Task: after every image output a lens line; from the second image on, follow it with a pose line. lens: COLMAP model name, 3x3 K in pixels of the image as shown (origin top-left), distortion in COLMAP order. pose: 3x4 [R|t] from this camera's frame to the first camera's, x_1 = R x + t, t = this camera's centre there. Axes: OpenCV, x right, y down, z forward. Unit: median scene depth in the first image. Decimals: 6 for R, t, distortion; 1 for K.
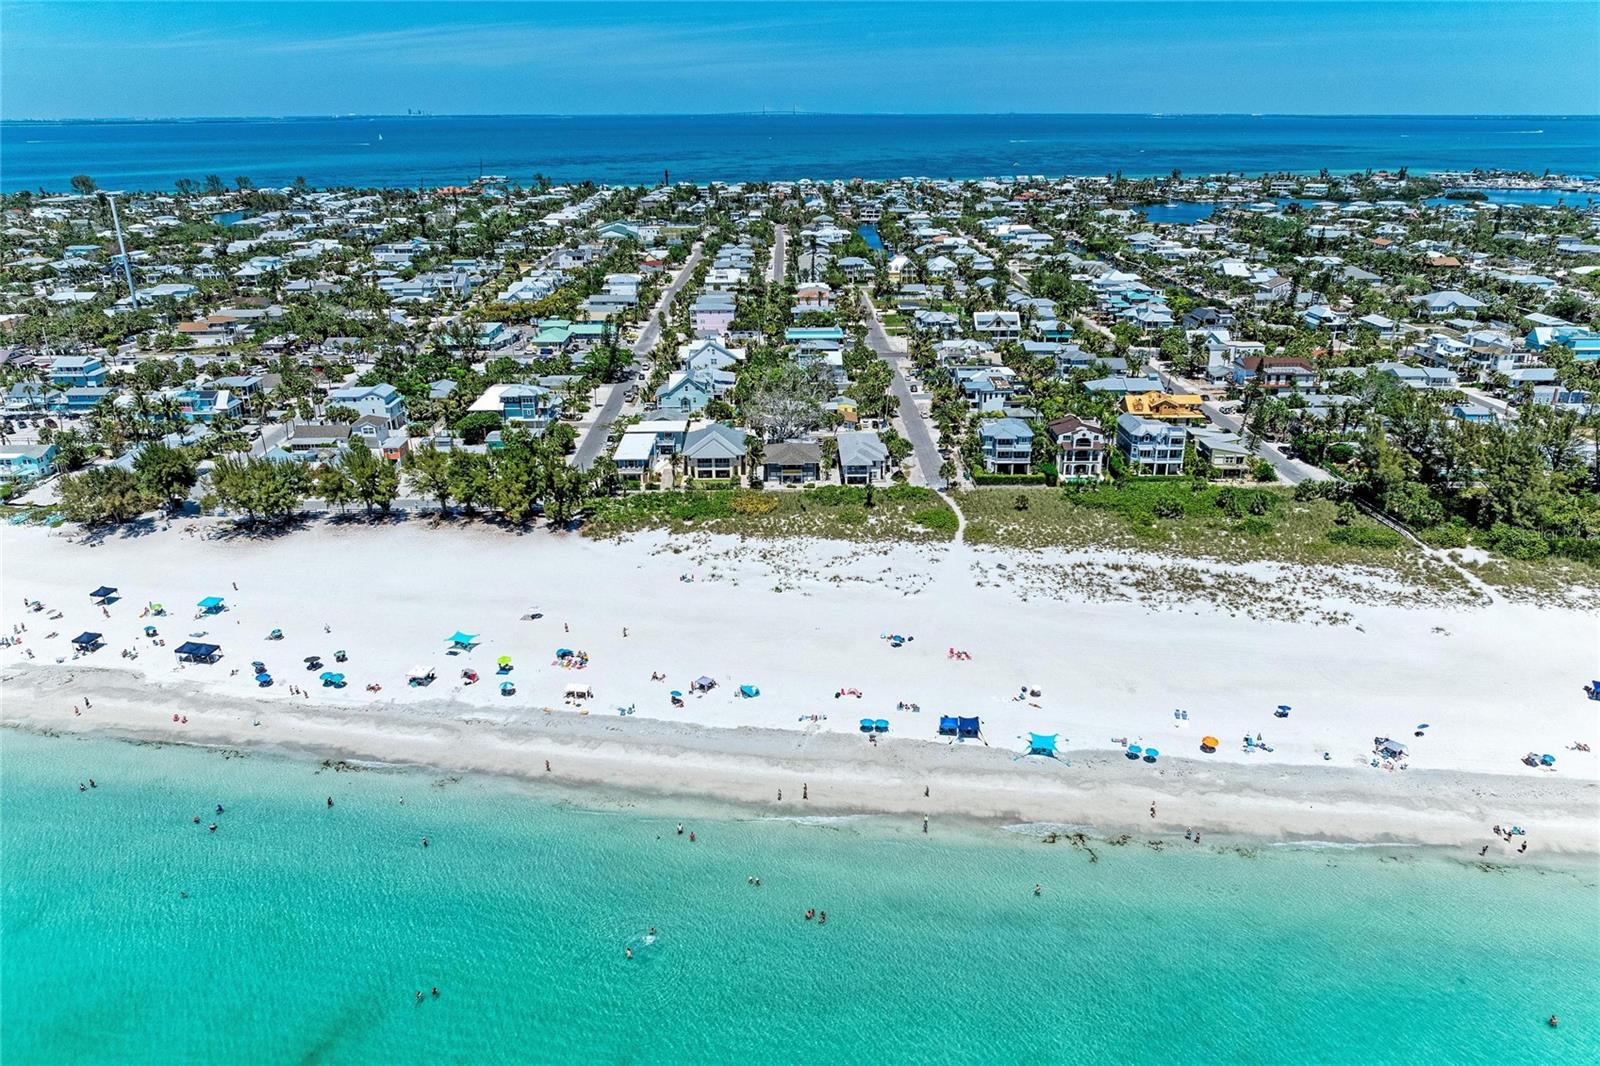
lens RADIAL K [[1107.9, 0, 799.3], [0, 1107.9, 531.1], [0, 0, 1]] dist [-0.041214, 0.001684]
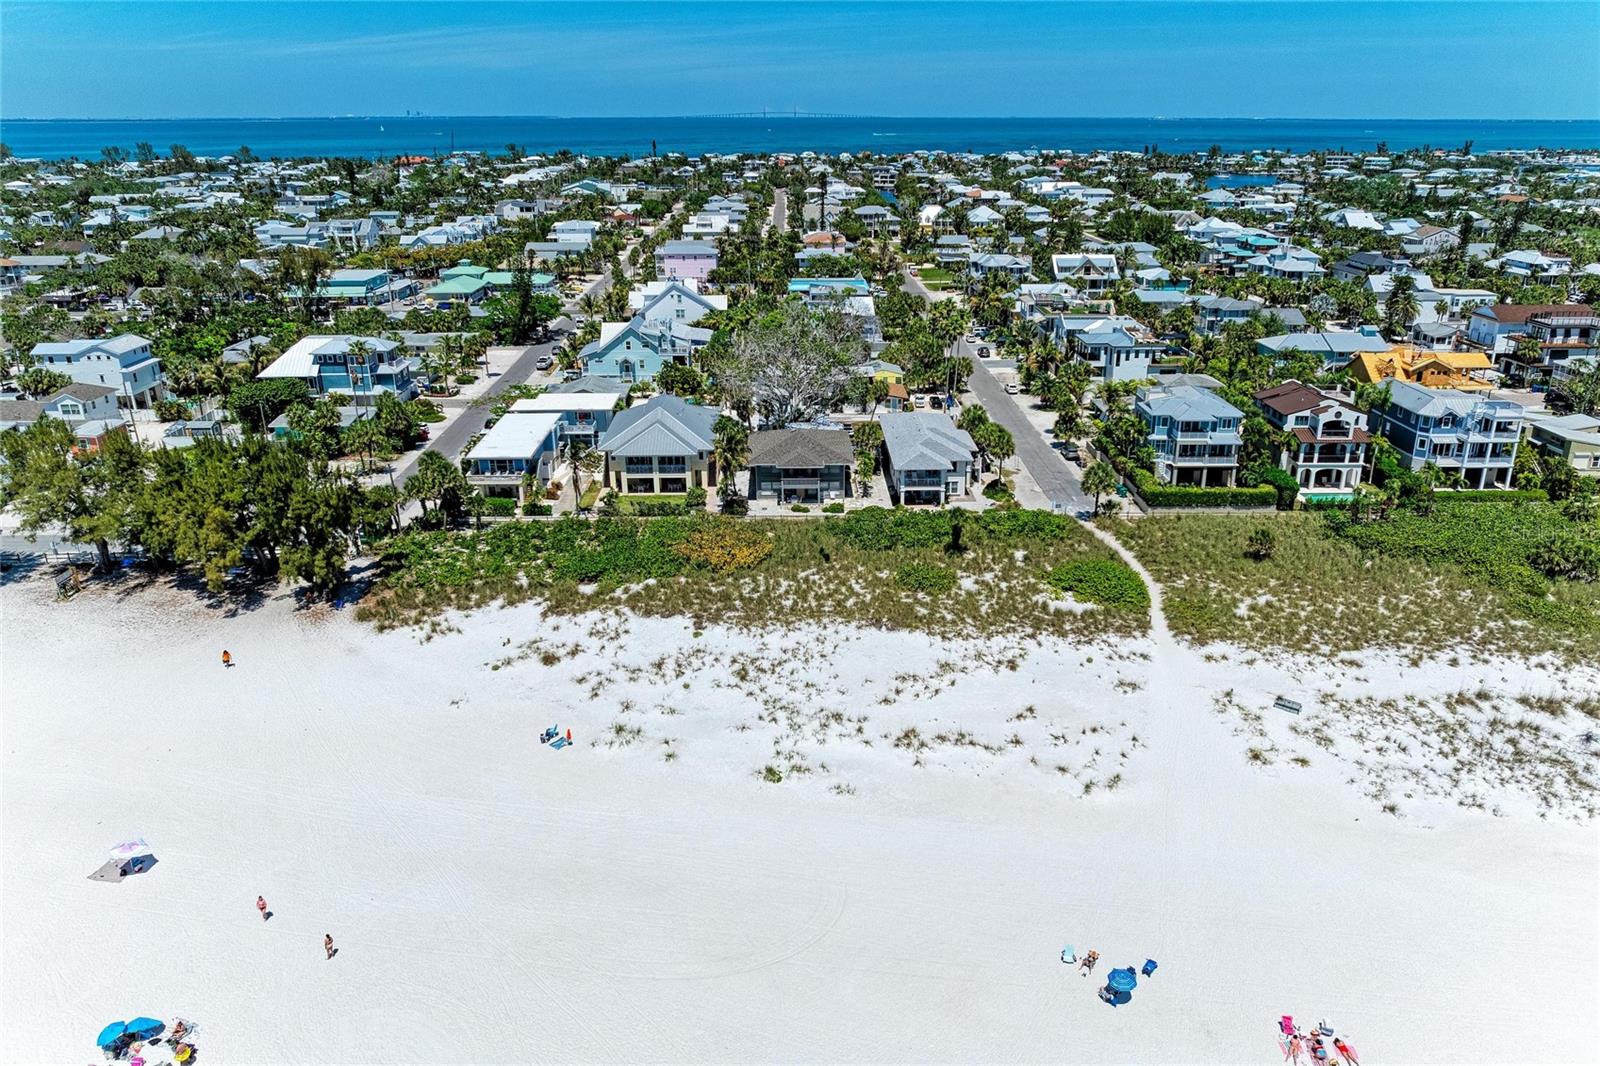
lens RADIAL K [[1107.9, 0, 800.3], [0, 1107.9, 530.6], [0, 0, 1]] dist [-0.041214, 0.001684]
pose [[0.999998, 0.001571, 0.000796, -0.006536], [-0.001568, 0.999991, -0.003905, -0.024741], [-0.000803, 0.003903, 0.999992, 0.414437]]
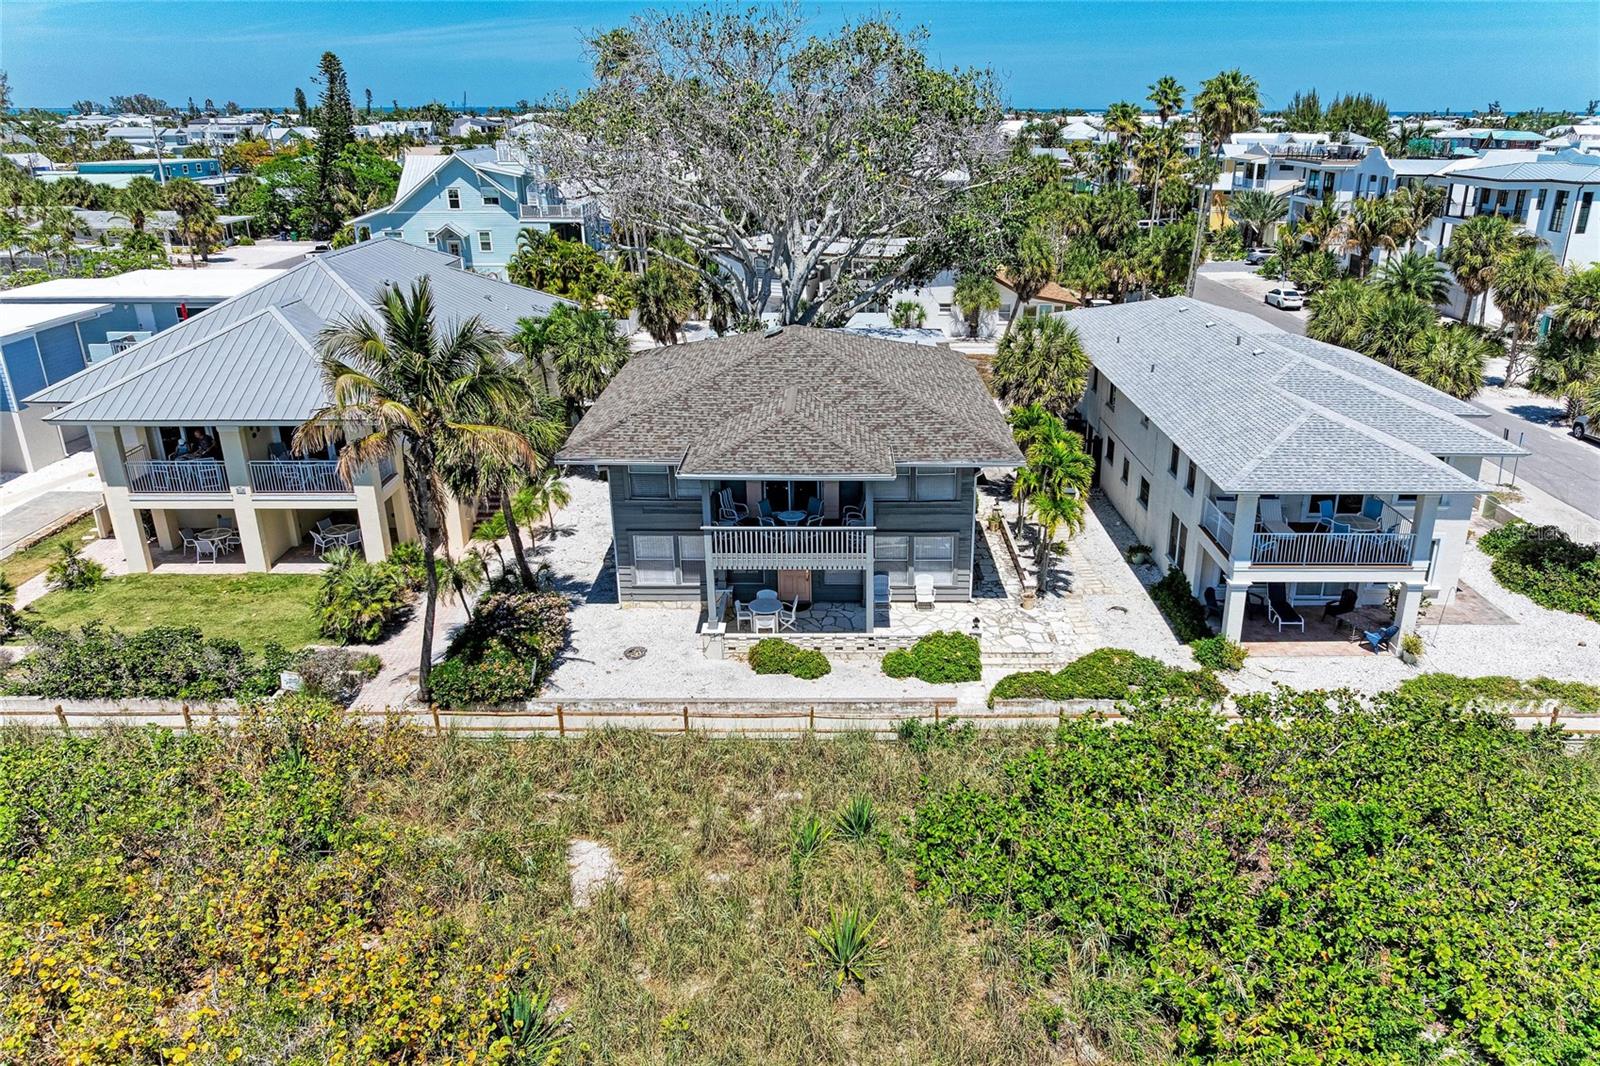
lens RADIAL K [[1107.9, 0, 799.1], [0, 1107.9, 532.7], [0, 0, 1]] dist [-0.041214, 0.001684]
pose [[0.999310, 0.014183, -0.034317, -0.001552], [-0.013986, 0.999884, 0.005989, -0.048858], [0.034398, -0.005505, 0.999393, 0.779910]]
